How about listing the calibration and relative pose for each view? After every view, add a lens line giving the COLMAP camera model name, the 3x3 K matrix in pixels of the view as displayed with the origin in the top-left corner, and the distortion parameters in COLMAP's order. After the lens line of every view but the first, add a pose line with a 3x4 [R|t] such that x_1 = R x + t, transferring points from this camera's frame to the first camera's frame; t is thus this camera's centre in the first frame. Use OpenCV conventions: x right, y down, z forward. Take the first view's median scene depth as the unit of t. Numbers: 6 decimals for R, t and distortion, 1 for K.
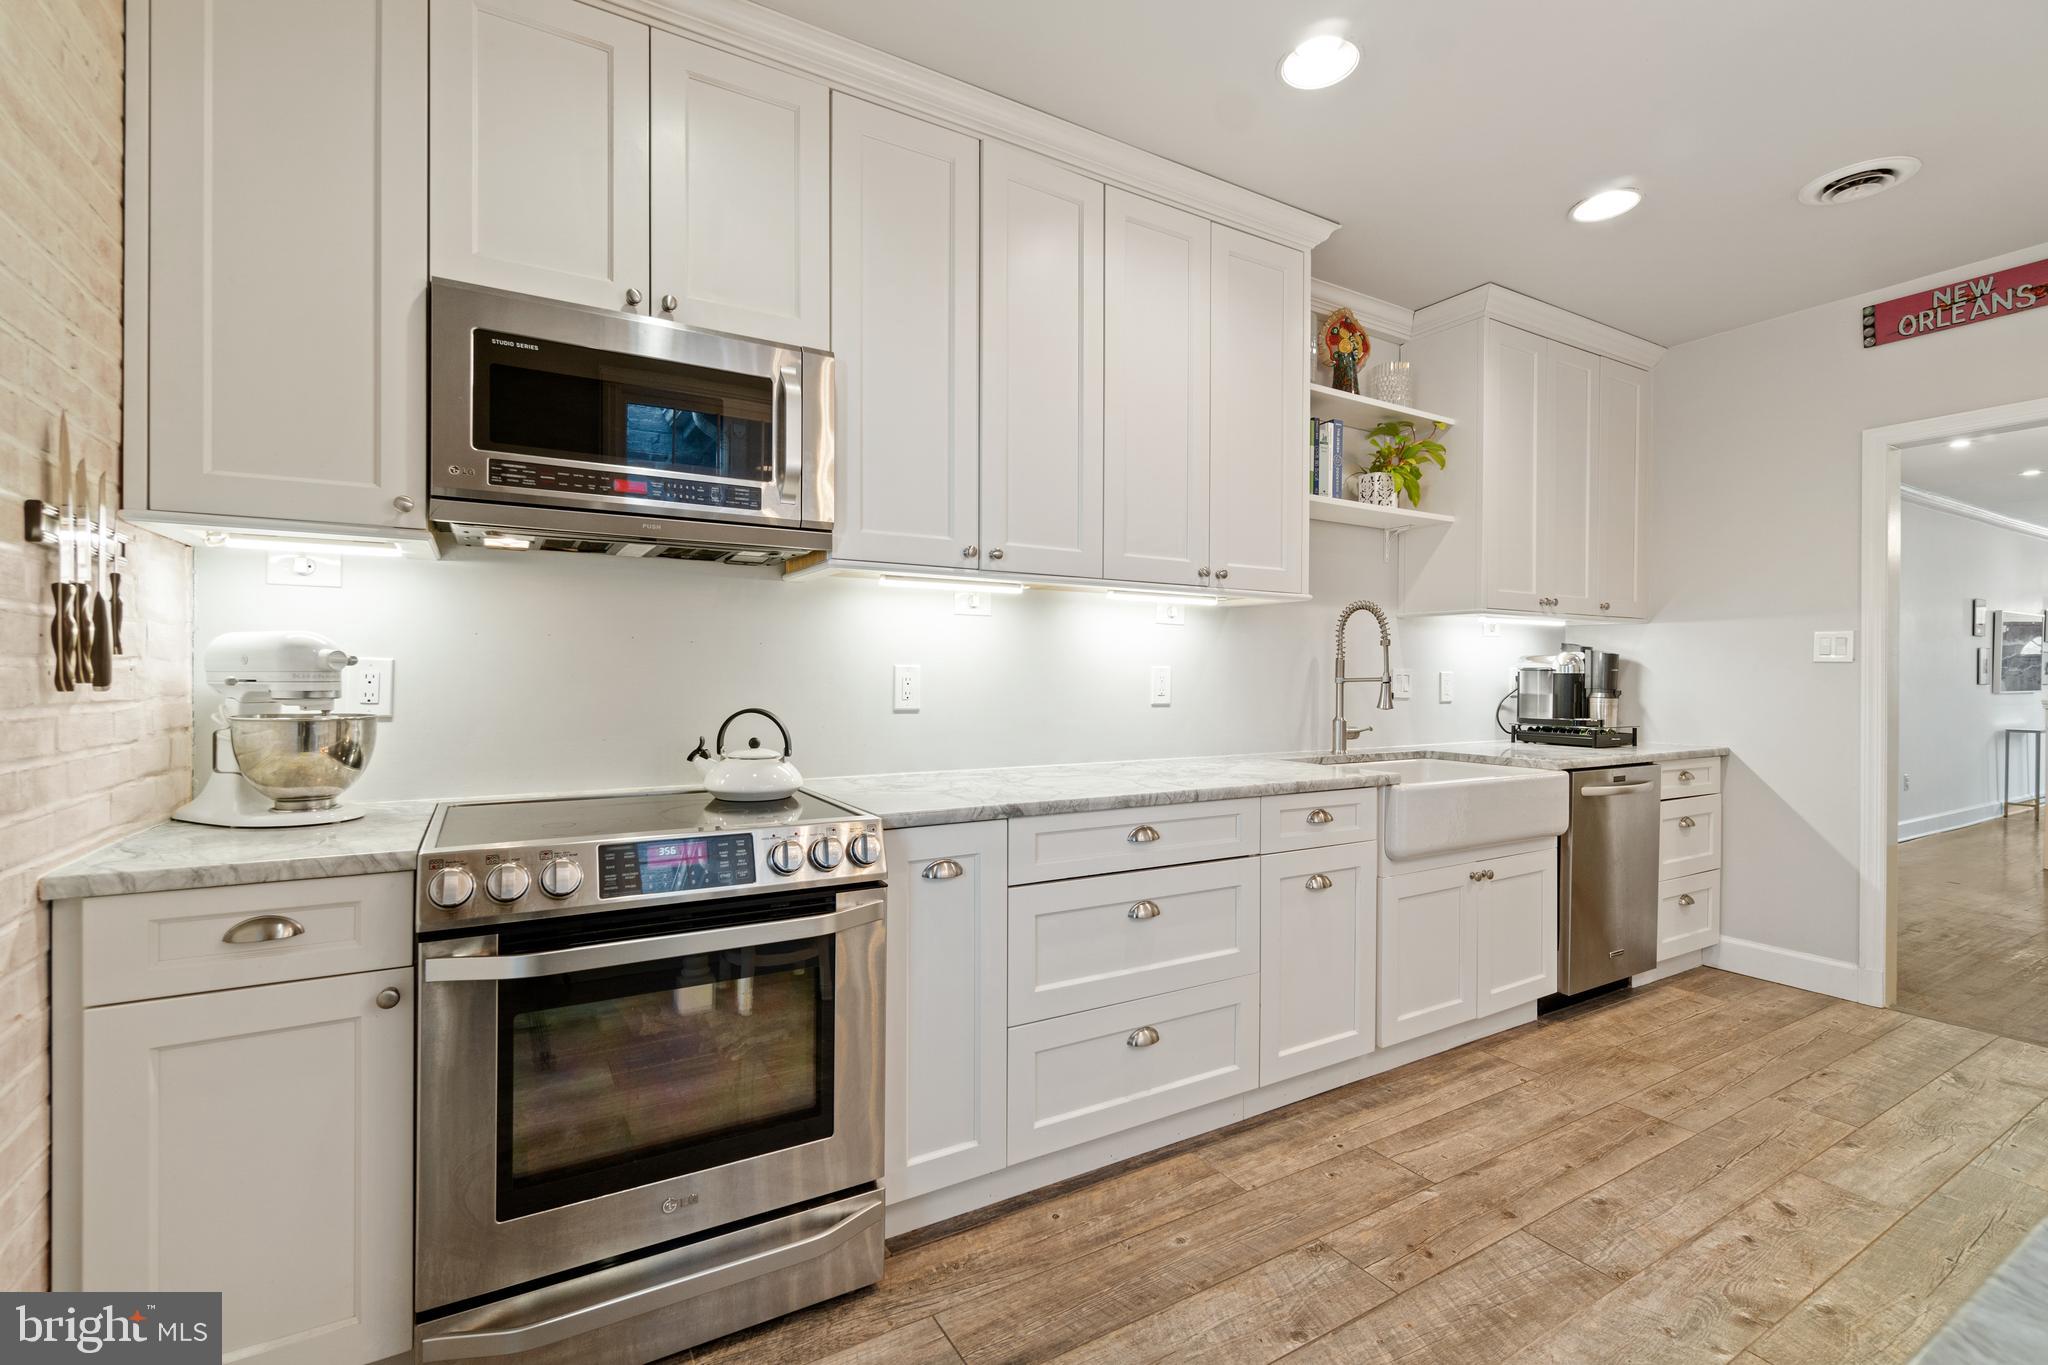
lens RADIAL K [[885.9, 0, 1026.5], [0, 885.9, 678.6], [0, 0, 1]] dist [-0.004608, 0.001410]
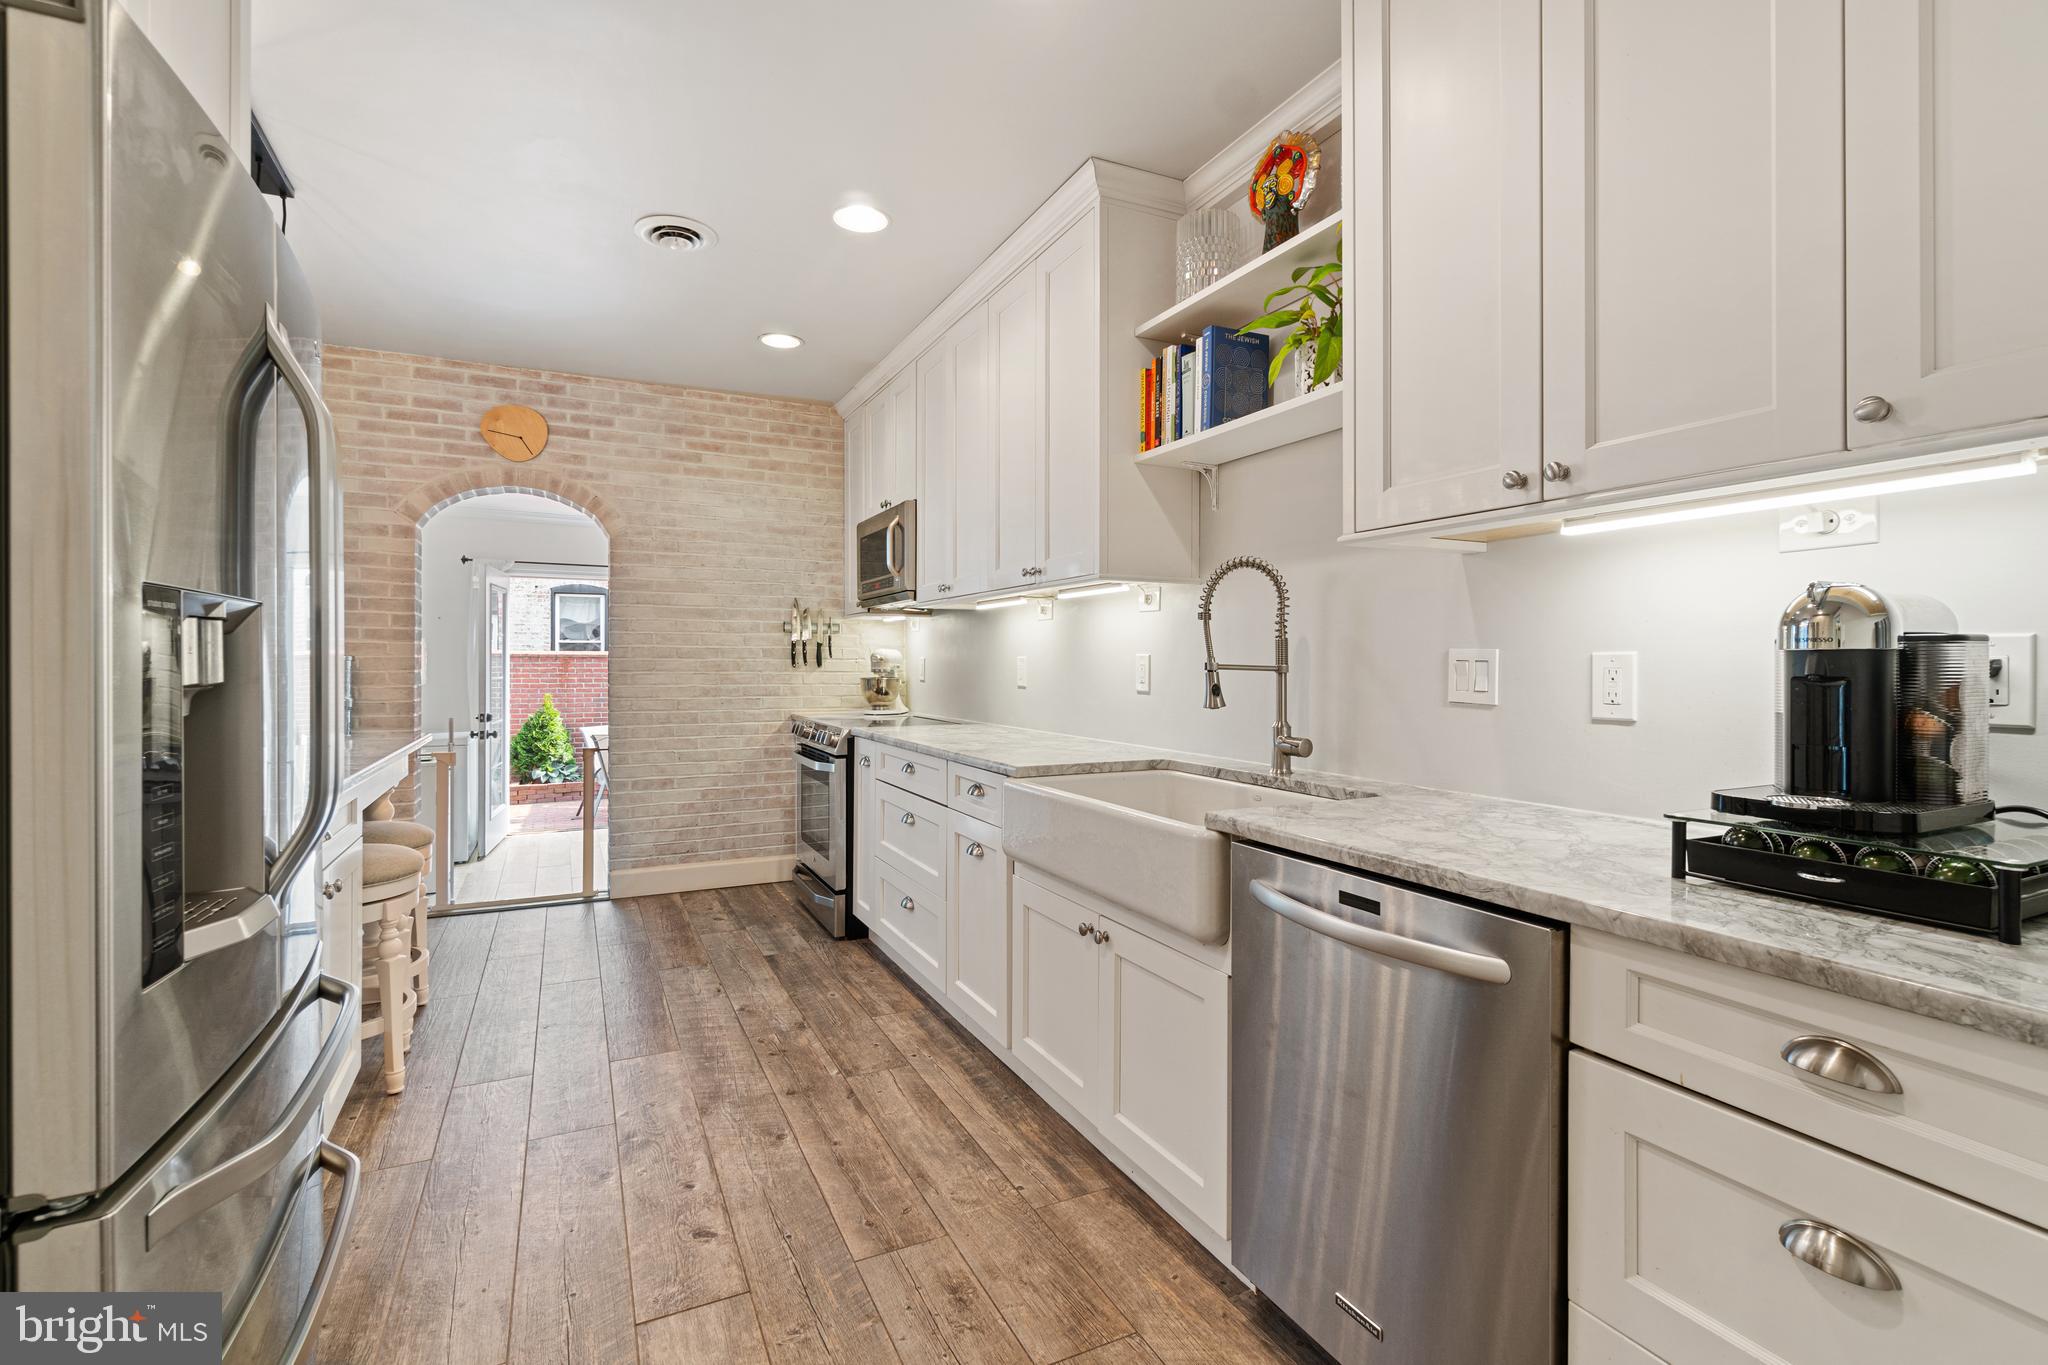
lens RADIAL K [[916.1, 0, 1022.8], [0, 916.1, 675.8], [0, 0, 1]] dist [-0.000390, 0.000594]
pose [[-0.069022, 0.006931, -0.997591, 1.463343], [-0.010777, 0.999912, 0.007693, 0.004937], [0.997557, 0.011282, -0.068941, 1.140094]]
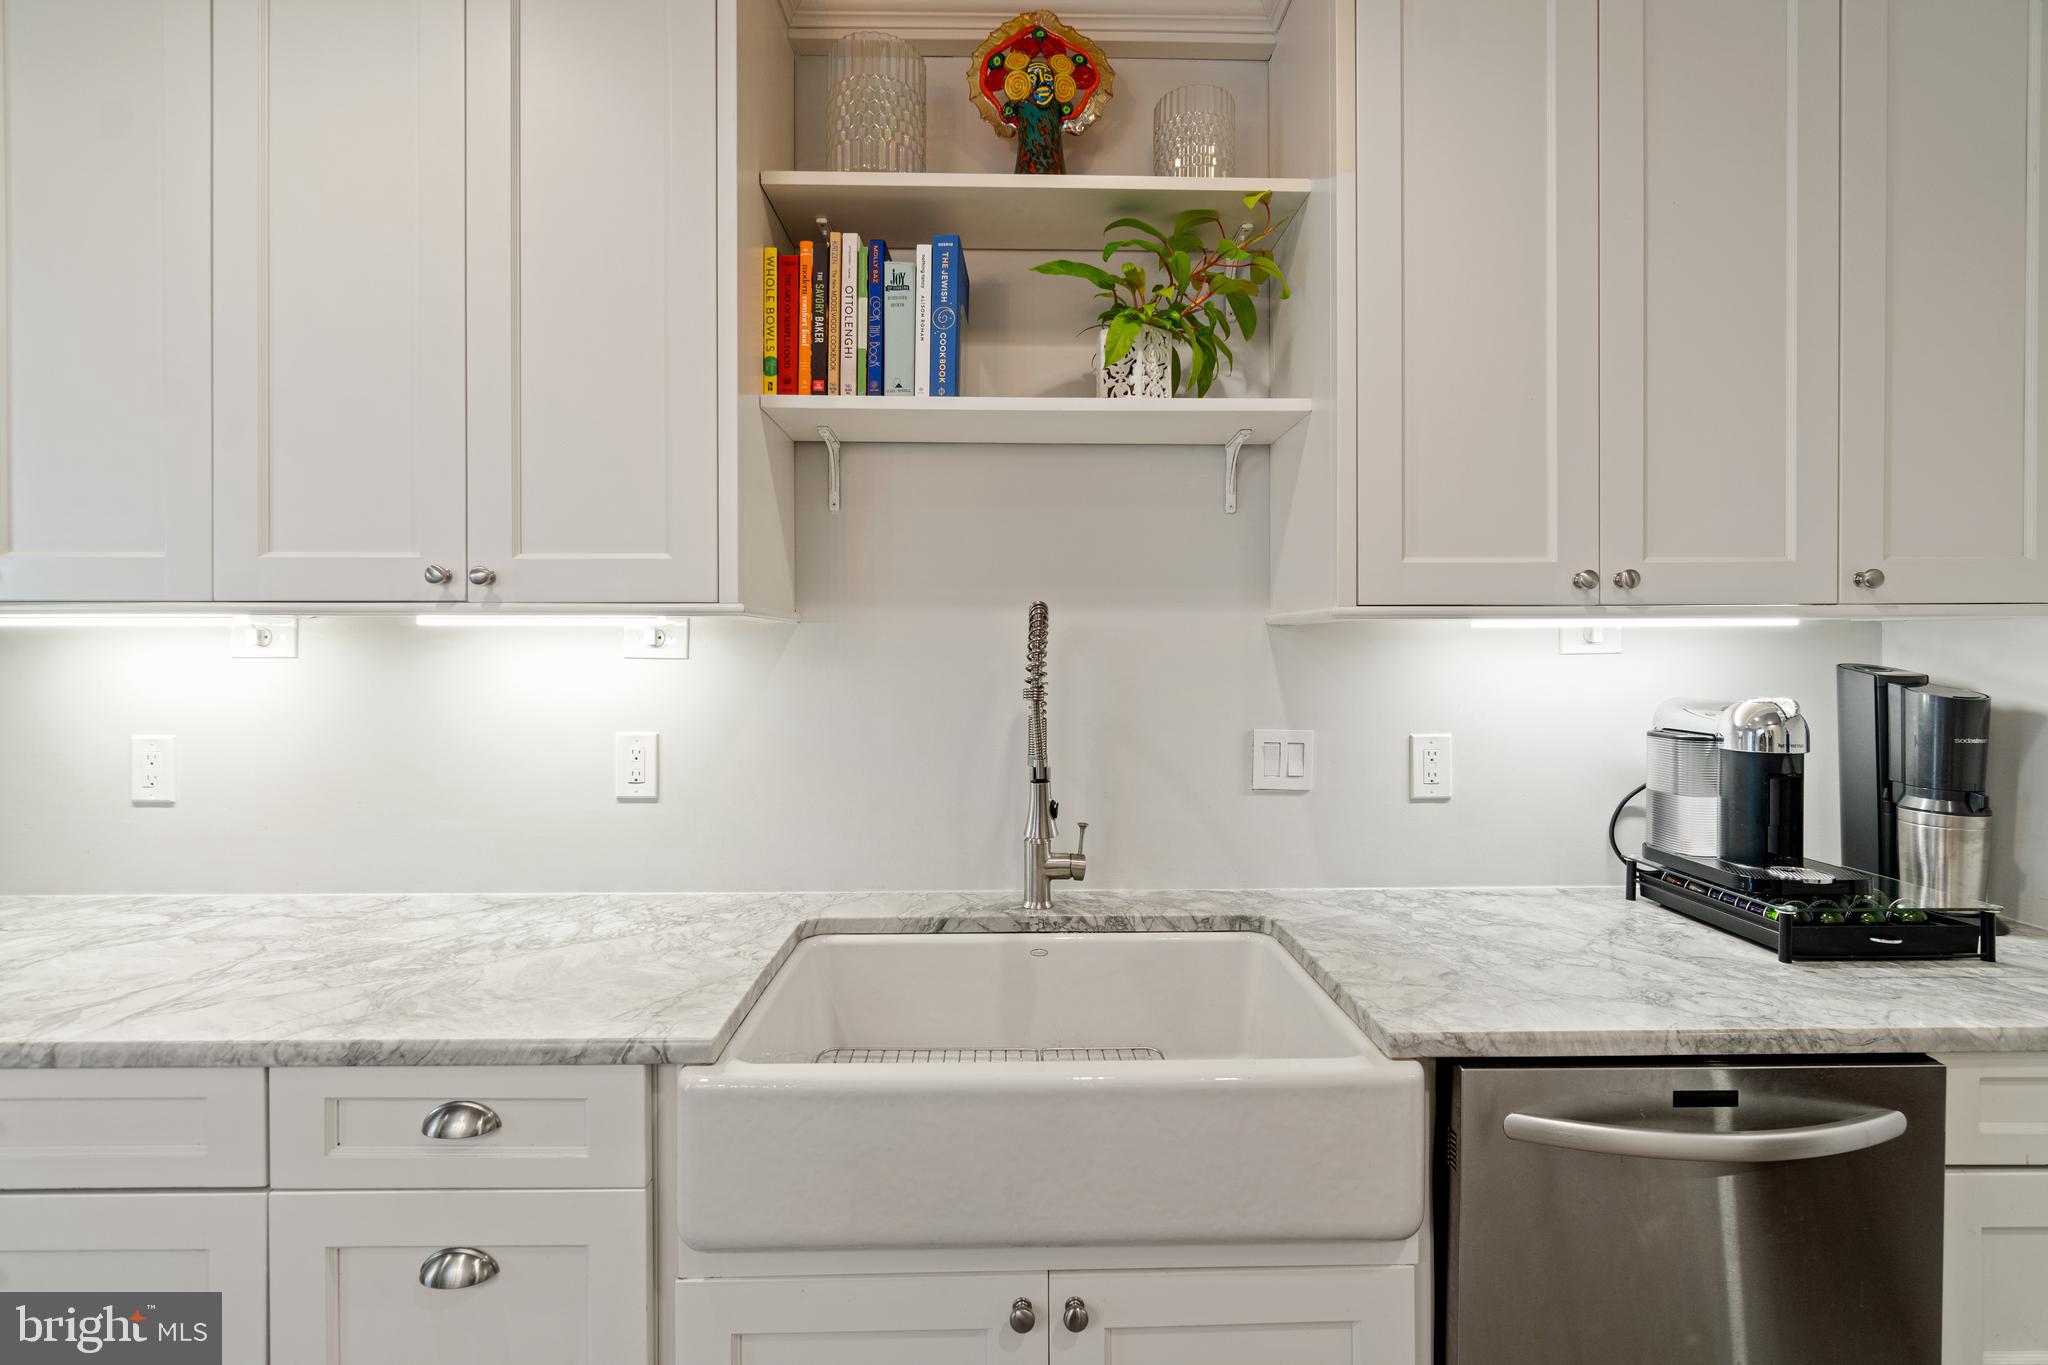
lens RADIAL K [[888.9, 0, 1027.7], [0, 888.9, 659.0], [0, 0, 1]] dist [-0.004600, 0.000108]
pose [[0.871975, -0.004602, -0.489529, 0.799777], [0.002602, 0.999985, -0.004766, -0.070937], [0.489544, 0.002882, 0.871974, 0.755815]]
